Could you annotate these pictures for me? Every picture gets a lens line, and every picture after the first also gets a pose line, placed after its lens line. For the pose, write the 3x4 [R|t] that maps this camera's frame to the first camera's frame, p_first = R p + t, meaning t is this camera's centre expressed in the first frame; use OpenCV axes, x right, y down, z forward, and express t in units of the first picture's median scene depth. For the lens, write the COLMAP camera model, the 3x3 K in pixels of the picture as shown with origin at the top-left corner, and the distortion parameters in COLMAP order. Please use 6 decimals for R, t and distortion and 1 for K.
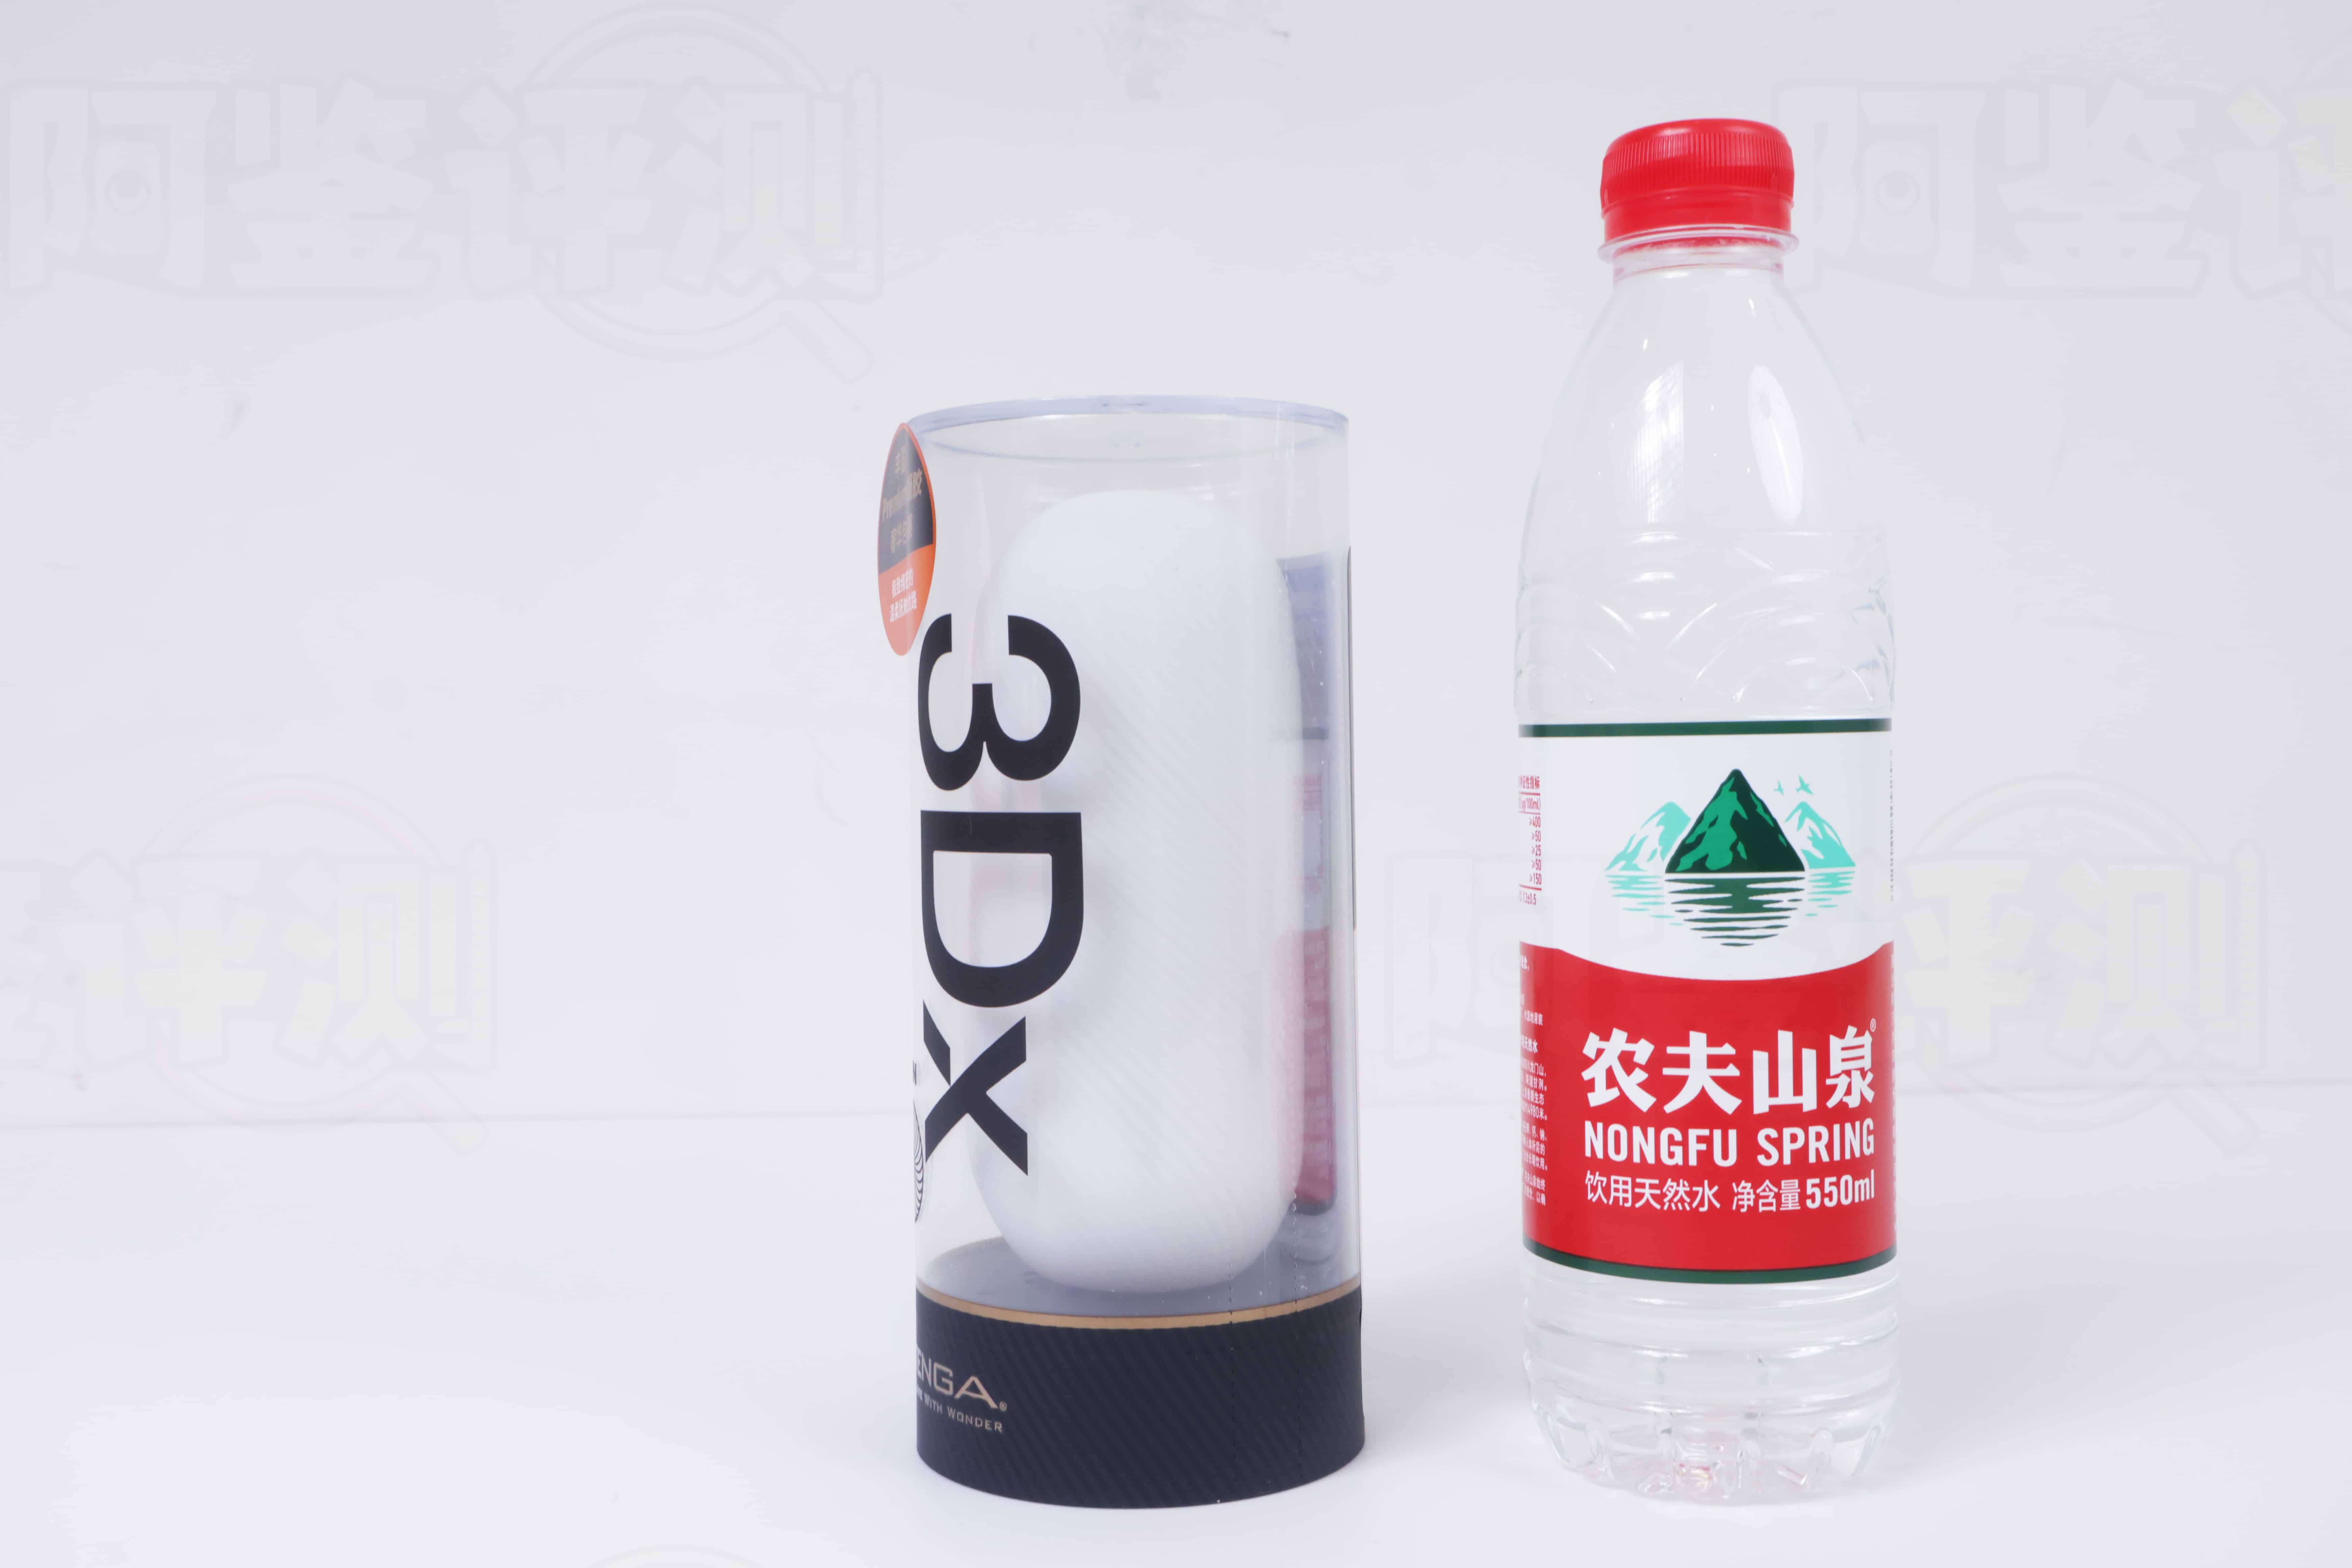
lens RADIAL K [[2451.2, 0, 1176.5], [0, 2451.2, 798.1], [0, 0, 1]] dist [0.003815, 0.000000]
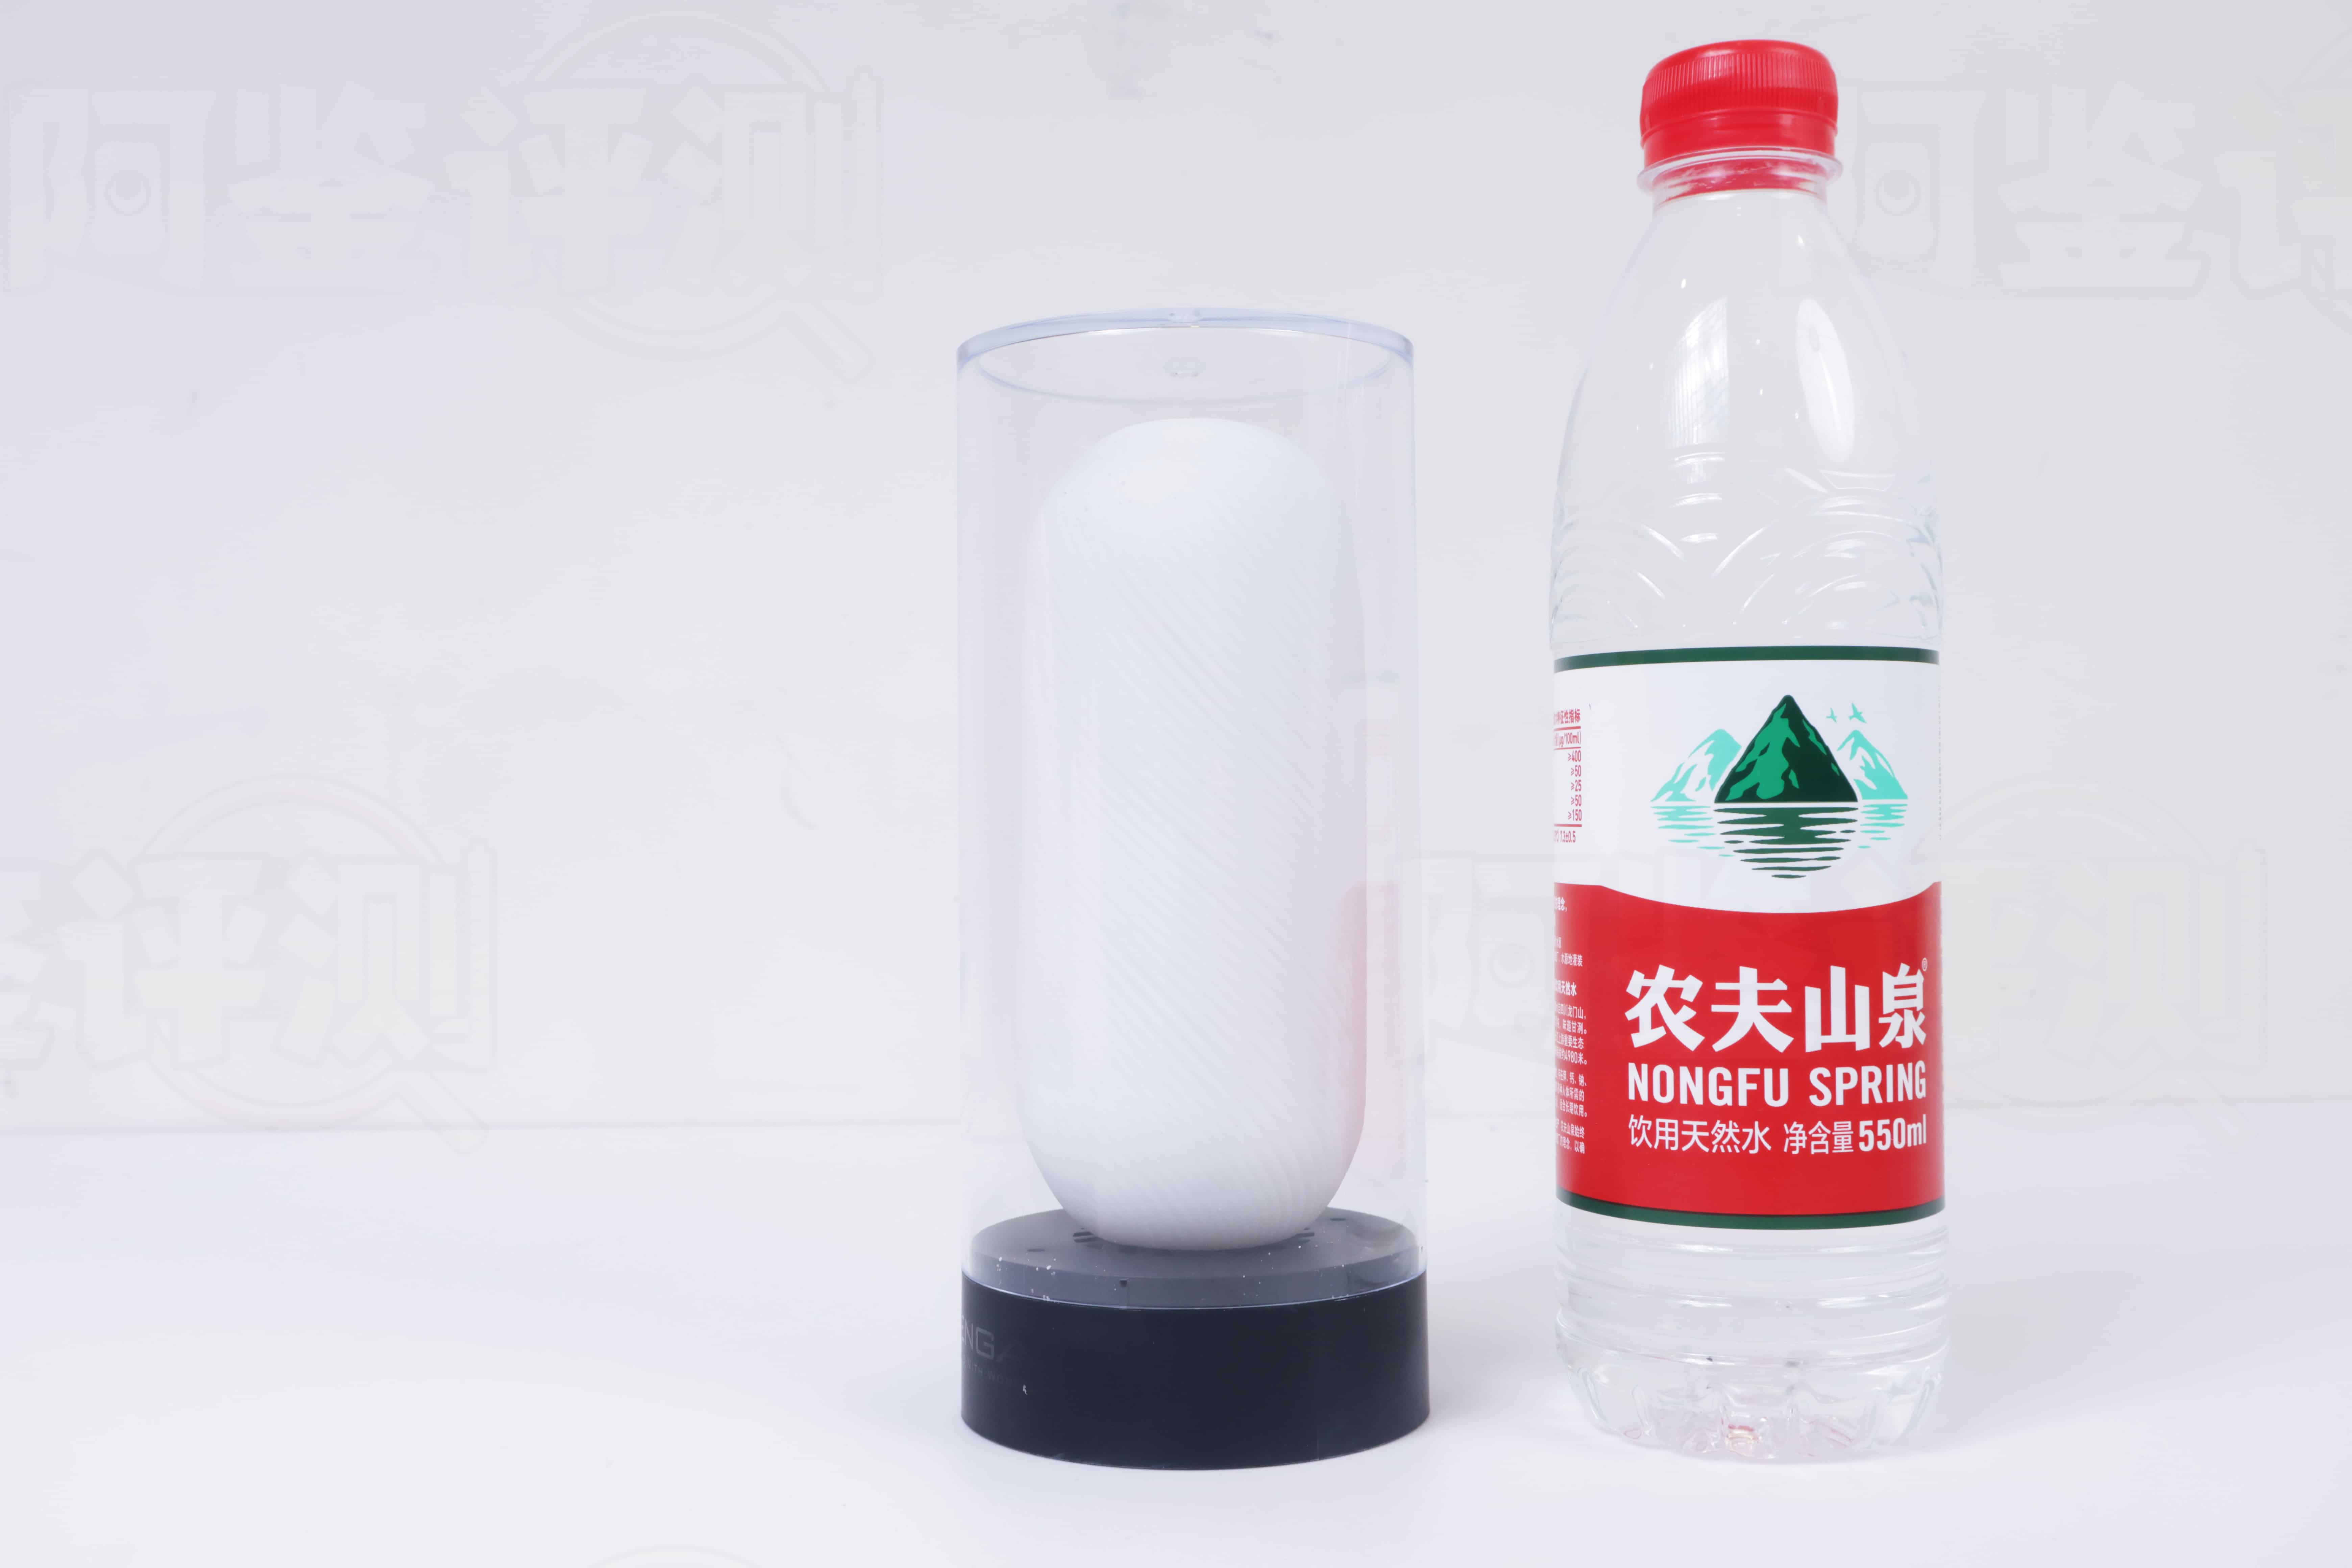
lens RADIAL K [[2451.2, 0, 1173.3], [0, 2451.2, 792.5], [0, 0, 1]] dist [0.003815, 0.000000]
pose [[0.999489, 0.009086, 0.030654, -0.043783], [-0.007983, 0.999322, -0.035935, 0.062606], [-0.030960, 0.035672, 0.998884, 0.038547]]
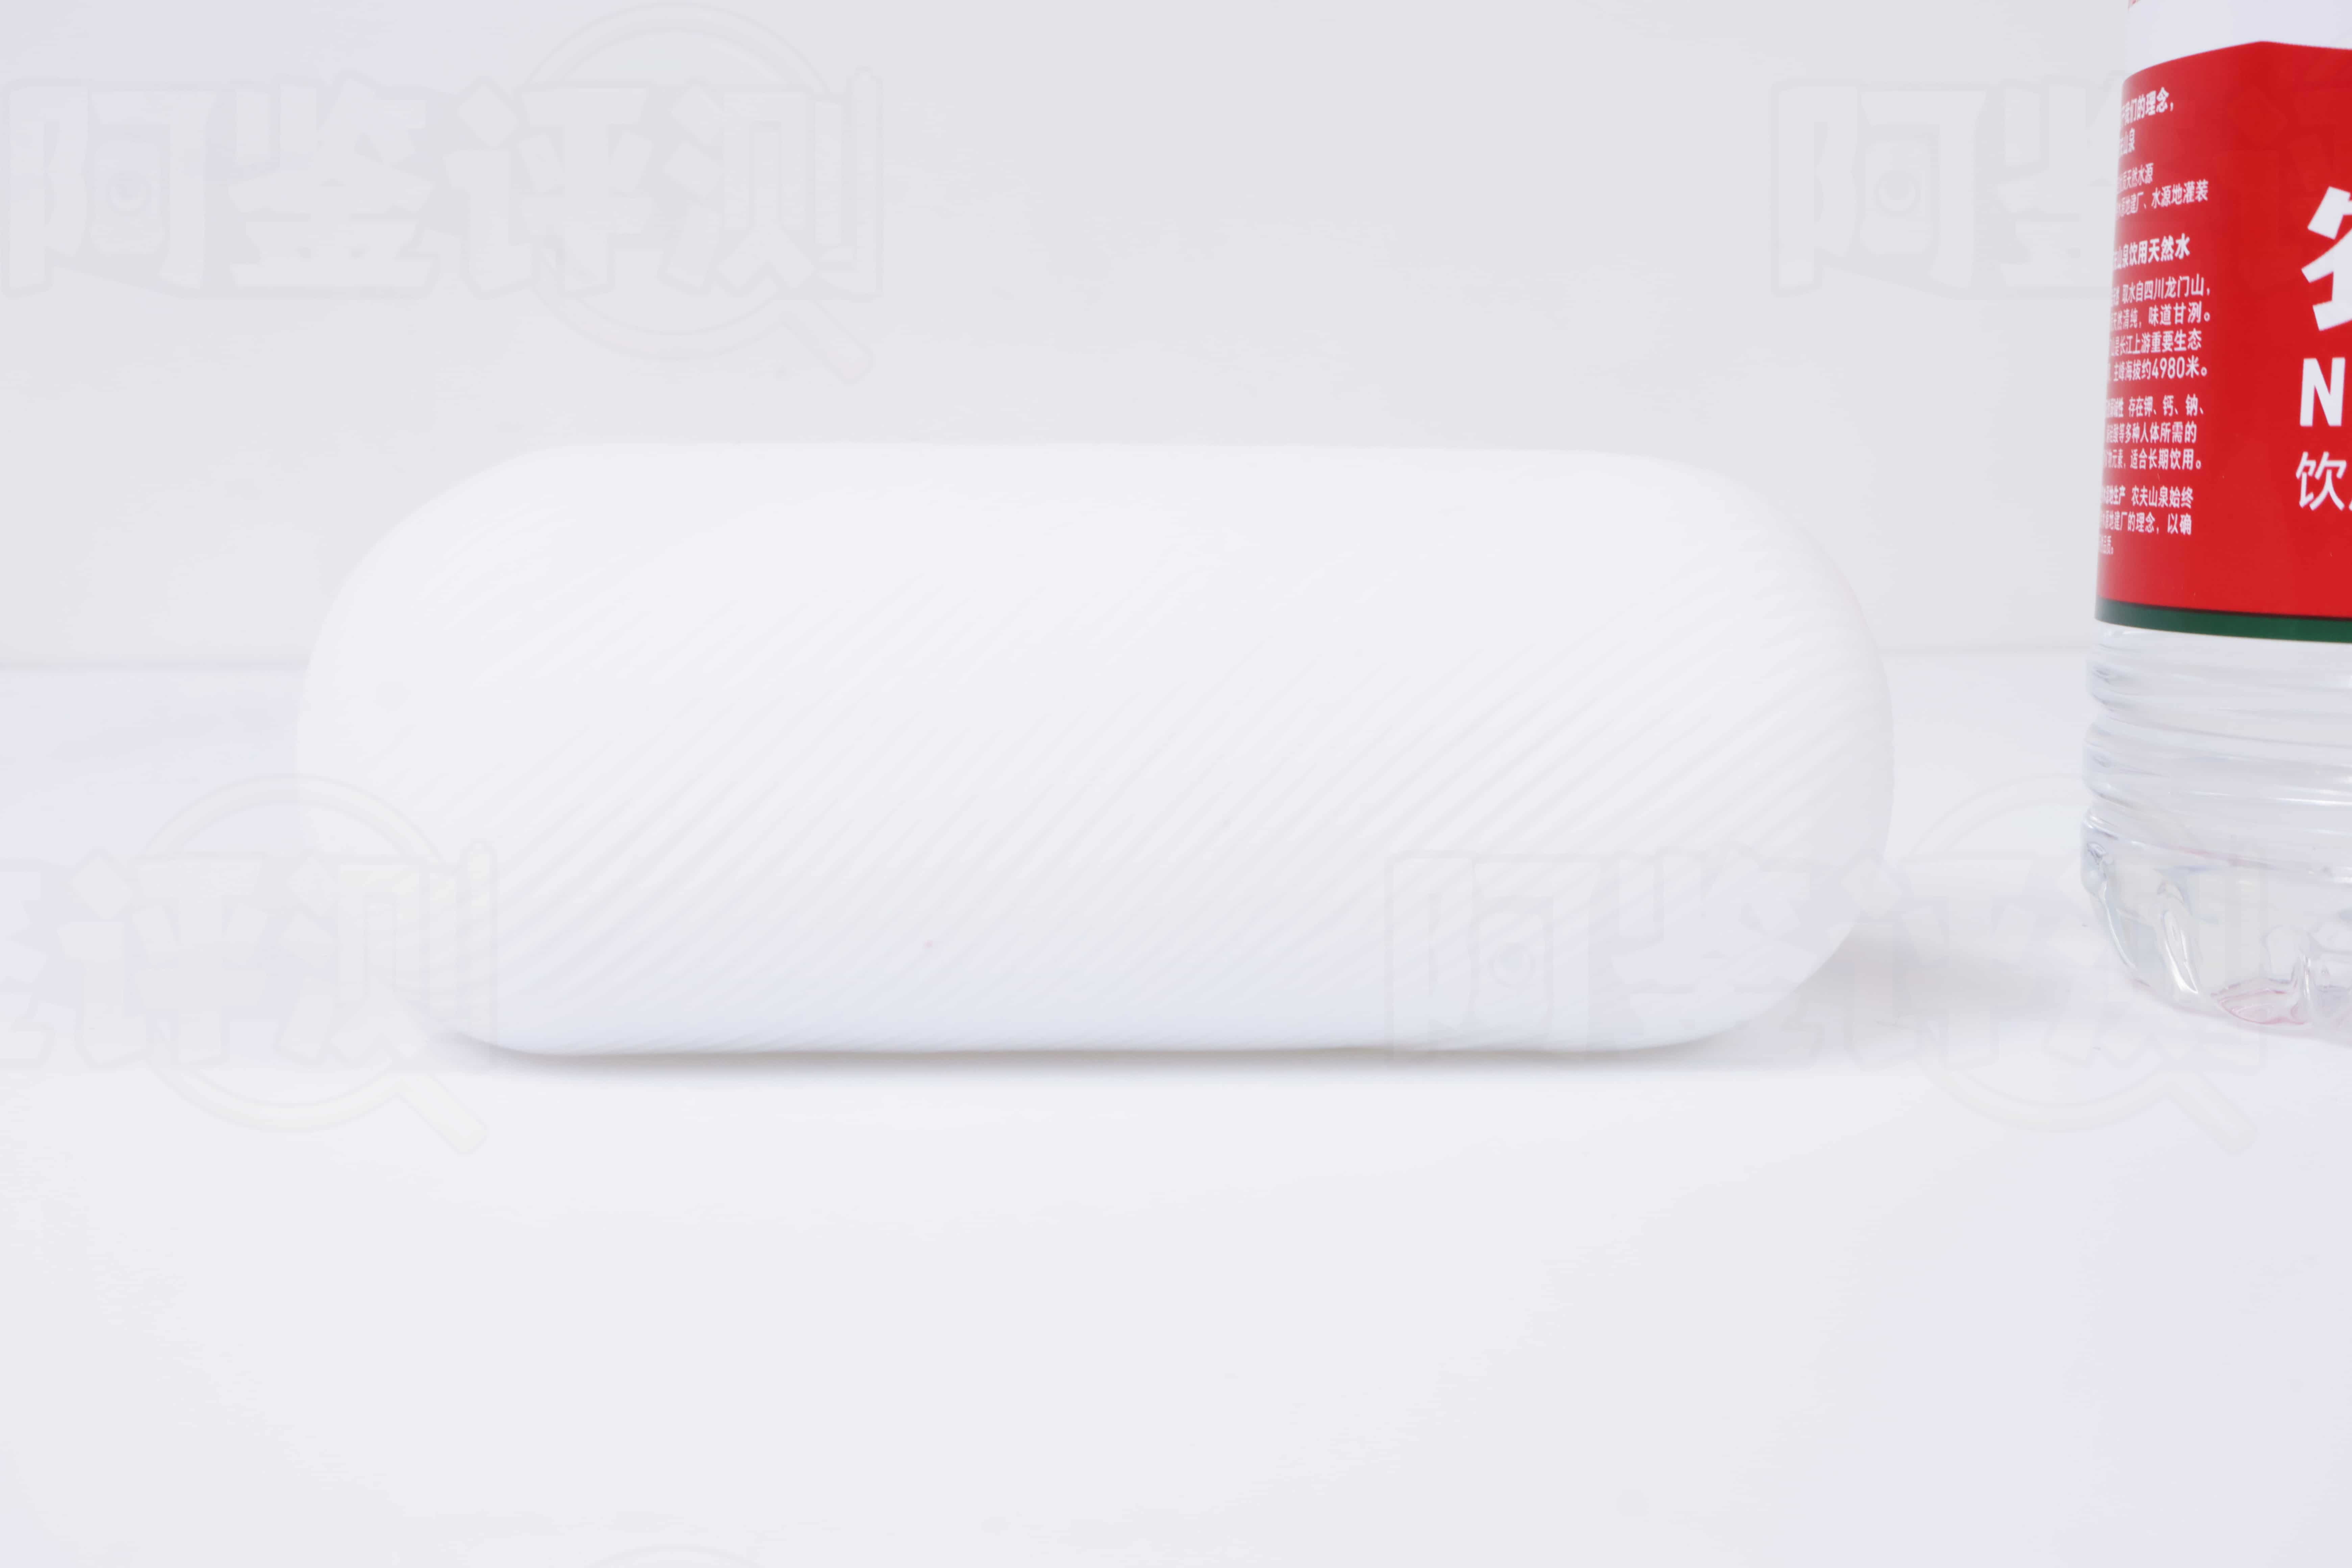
lens RADIAL K [[2451.2, 0, 1198.1], [0, 2451.2, 773.2], [0, 0, 1]] dist [0.003815, 0.000000]
pose [[0.999748, 0.017360, 0.014256, -0.082850], [-0.018665, 0.995087, 0.097230, 0.177293], [-0.012498, -0.097472, 0.995160, 0.468106]]
